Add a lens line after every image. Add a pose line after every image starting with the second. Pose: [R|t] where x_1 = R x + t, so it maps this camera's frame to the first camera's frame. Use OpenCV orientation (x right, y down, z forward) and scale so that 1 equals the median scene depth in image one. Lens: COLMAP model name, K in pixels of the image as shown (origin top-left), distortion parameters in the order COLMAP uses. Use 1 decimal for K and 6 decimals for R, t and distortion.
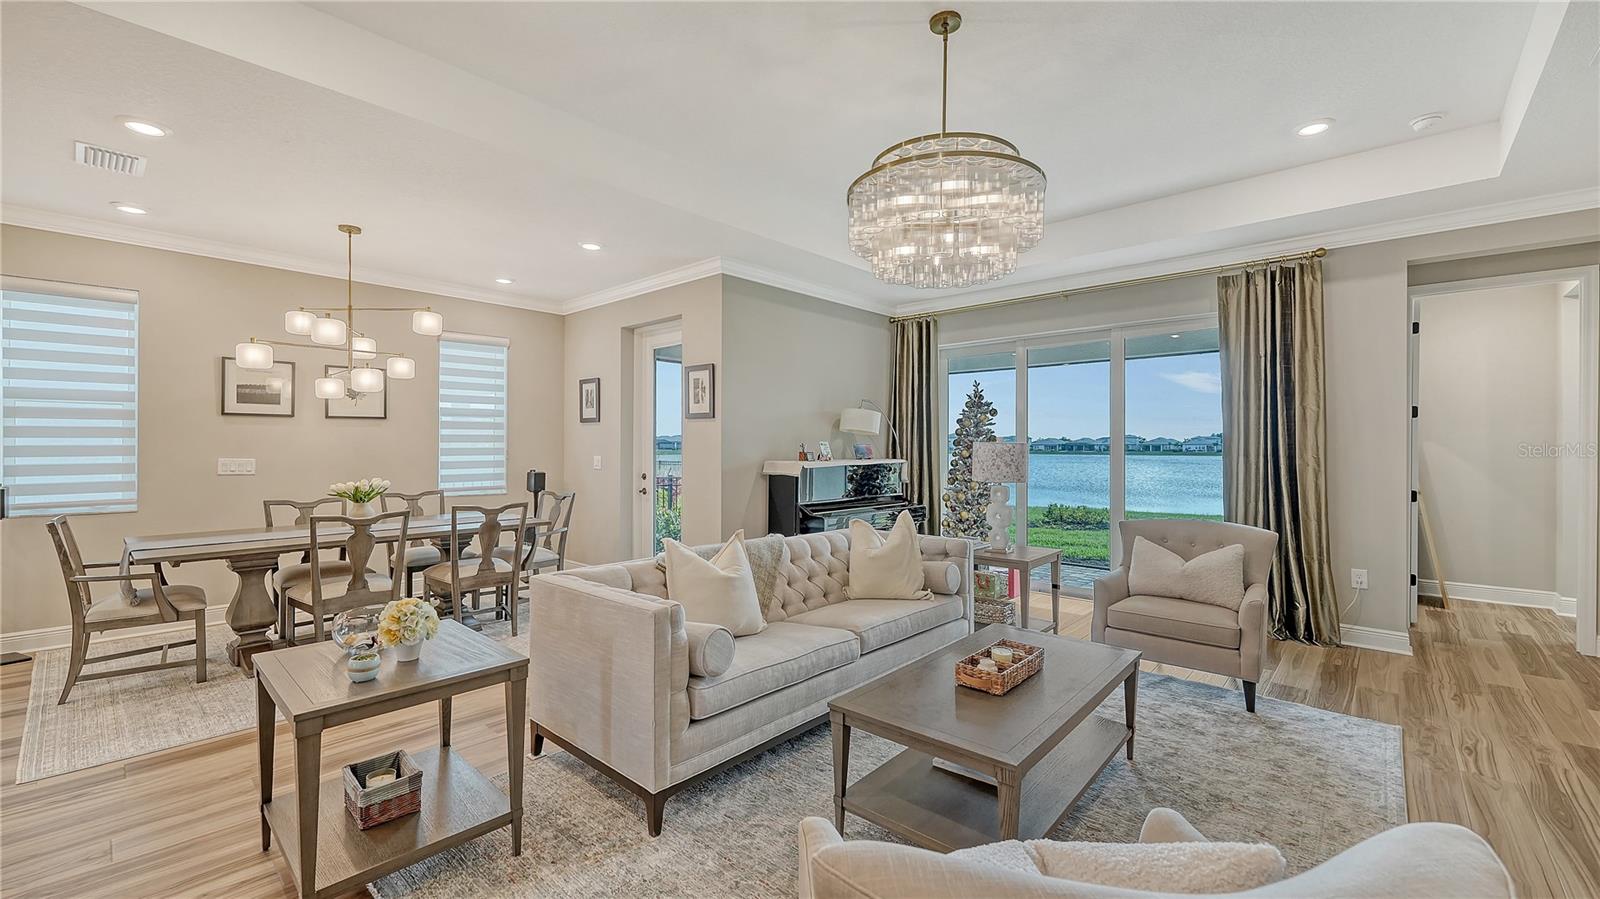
lens RADIAL K [[651.7, 0, 808.6], [0, 651.7, 447.3], [0, 0, 1]] dist [0.000500, 0.000069]
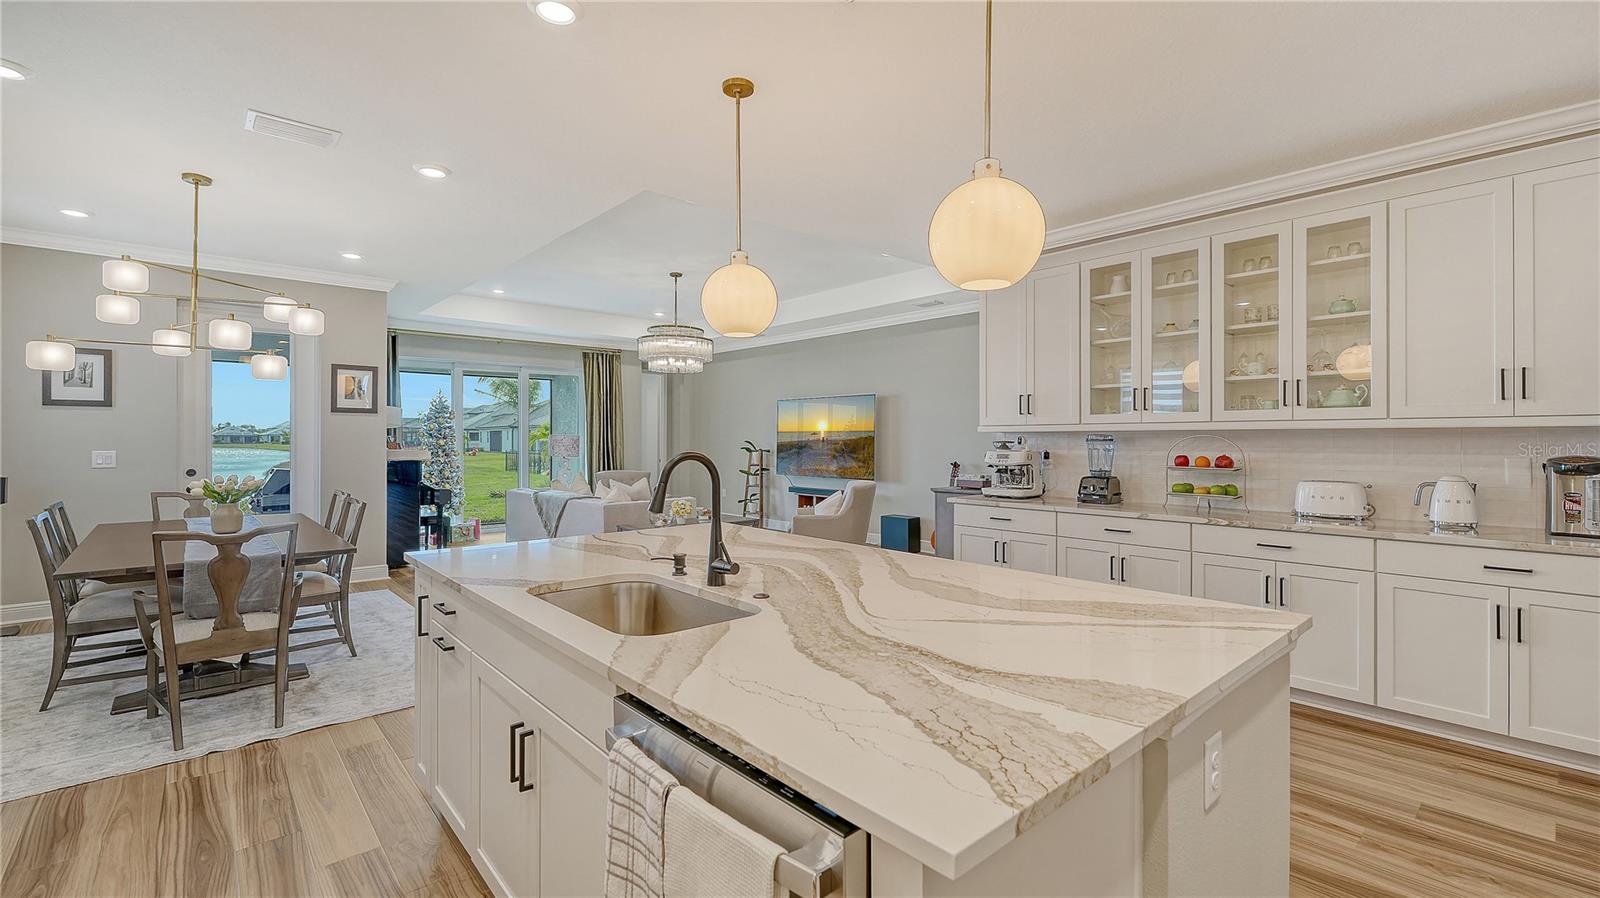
lens RADIAL K [[667.6, 0, 805.6], [0, 667.6, 431.7], [0, 0, 1]] dist [0.003413, -0.002448]
pose [[0.086971, 0.006432, 0.996190, -1.245234], [-0.001034, 0.999979, -0.006366, -0.005404], [-0.996210, -0.000477, 0.086976, 0.124629]]
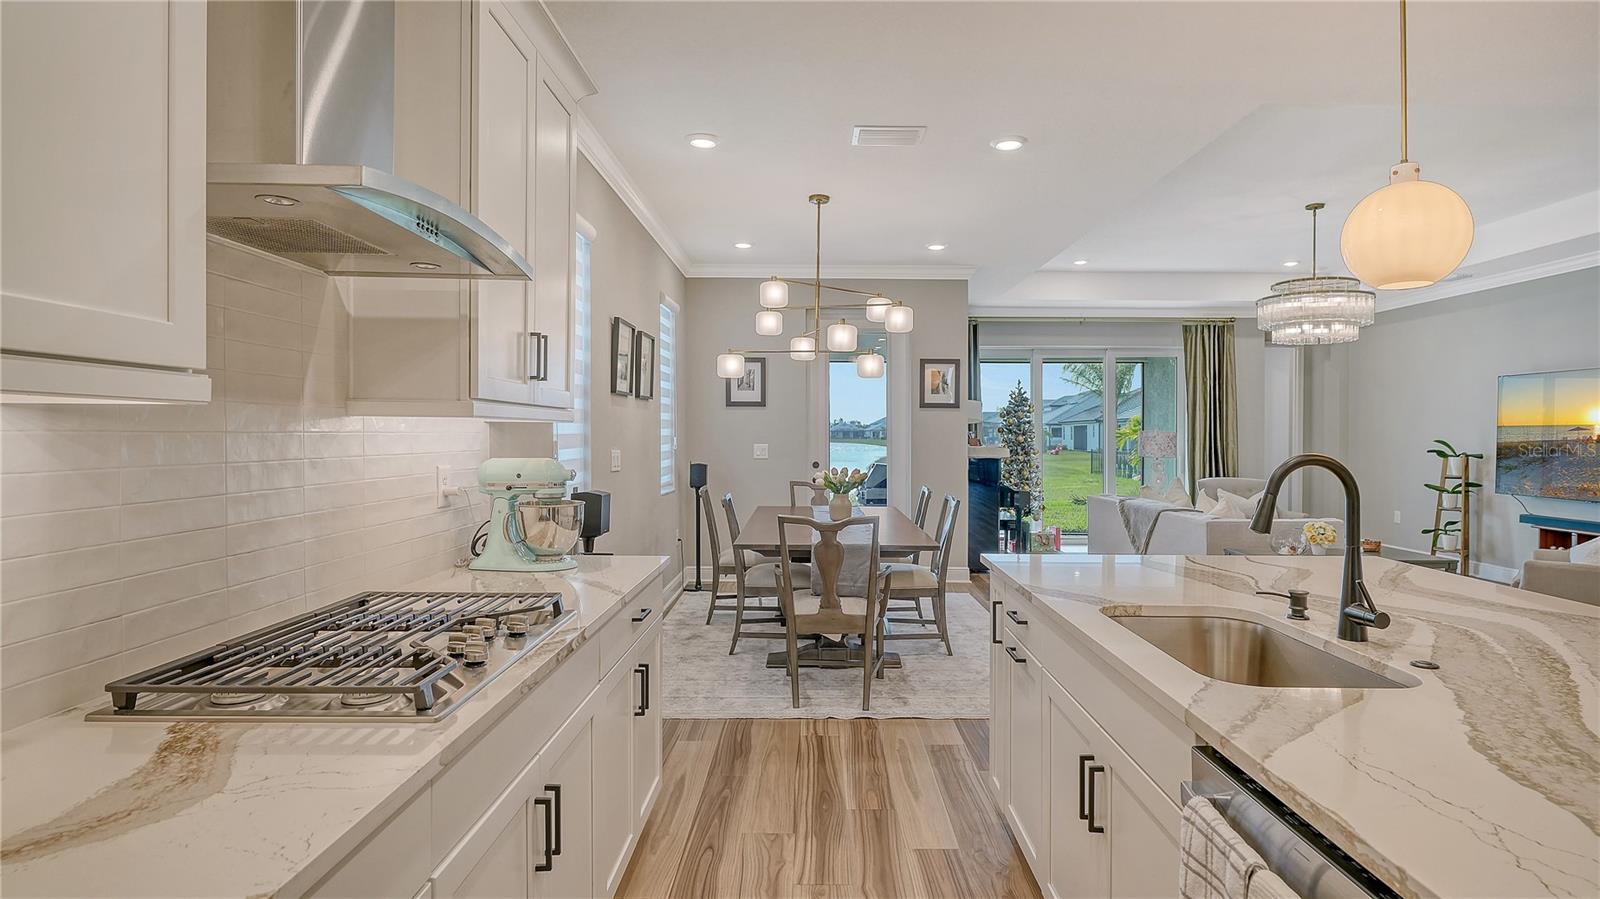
lens RADIAL K [[835.5, 0, 808.2], [0, 835.5, 444.6], [0, 0, 1]] dist [-0.033275, 0.000826]
pose [[0.744076, -0.009336, 0.668030, -1.262674], [-0.002093, 0.999865, 0.016305, -0.005440], [-0.668092, -0.013531, 0.743955, 0.106262]]
